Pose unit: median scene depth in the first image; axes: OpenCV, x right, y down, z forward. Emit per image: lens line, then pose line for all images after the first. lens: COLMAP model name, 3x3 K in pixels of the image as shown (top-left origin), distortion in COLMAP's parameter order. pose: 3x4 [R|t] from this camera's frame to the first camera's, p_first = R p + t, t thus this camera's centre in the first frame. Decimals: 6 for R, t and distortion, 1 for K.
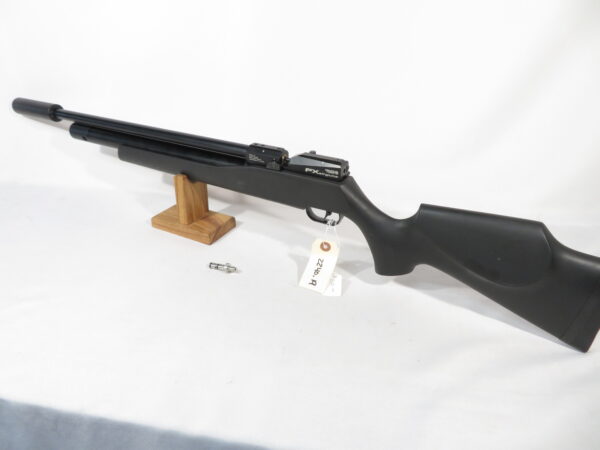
lens RADIAL K [[447.7, 0, 300.0], [0, 447.7, 225.0], [0, 0, 1]] dist [-0.002981, -0.002314]
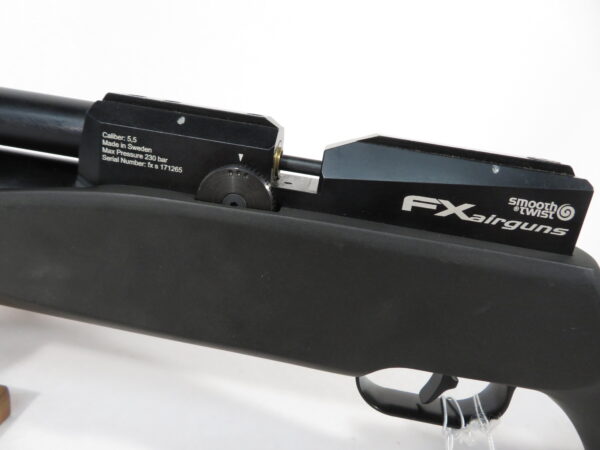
lens RADIAL K [[447.7, 0, 300.0], [0, 447.7, 225.0], [0, 0, 1]] dist [-0.002981, -0.002314]
pose [[0.904314, 0.013414, 0.426657, -0.121317], [0.062645, 0.984514, -0.163731, -0.076521], [-0.422246, 0.174792, 0.889469, 0.794490]]
